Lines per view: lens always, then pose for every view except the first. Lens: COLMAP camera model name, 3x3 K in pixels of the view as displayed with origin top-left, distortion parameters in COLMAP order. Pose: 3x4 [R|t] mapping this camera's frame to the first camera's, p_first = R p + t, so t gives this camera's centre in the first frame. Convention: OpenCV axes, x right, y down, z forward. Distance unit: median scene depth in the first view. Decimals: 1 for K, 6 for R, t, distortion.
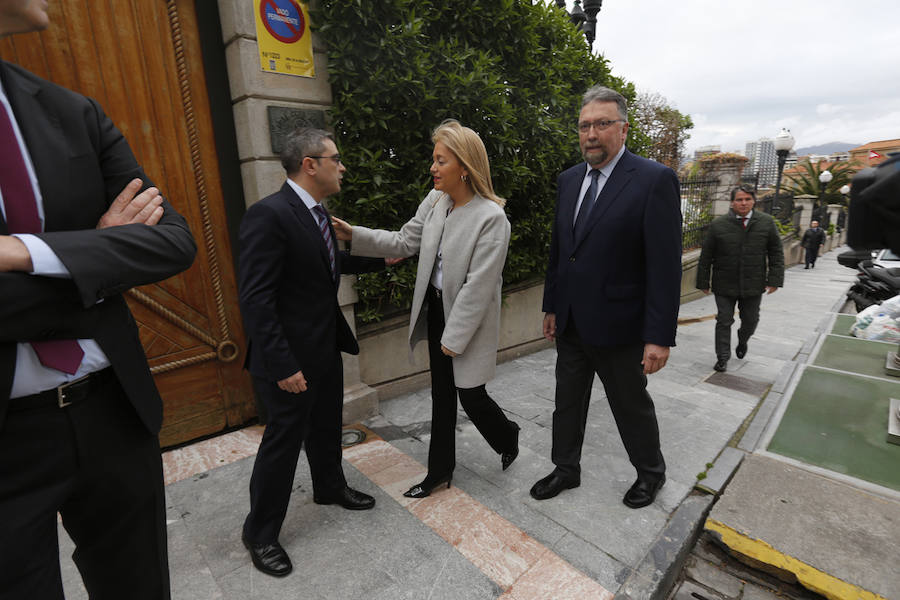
lens RADIAL K [[489.2, 0, 455.7], [0, 489.2, 296.1], [0, 0, 1]] dist [-0.002265, 0.009648]
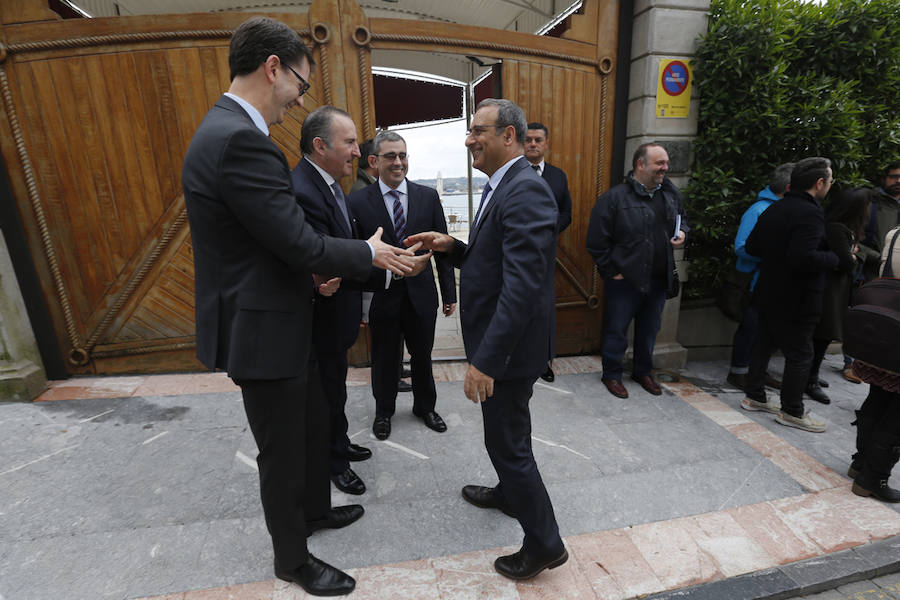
lens RADIAL K [[462.3, 0, 432.0], [0, 462.3, 300.9], [0, 0, 1]] dist [-0.008157, 0.008072]
pose [[0.858149, 0.144279, -0.492711, -0.189933], [-0.123952, 0.989534, 0.073876, 0.065073], [0.498213, -0.002324, 0.867052, -0.508479]]
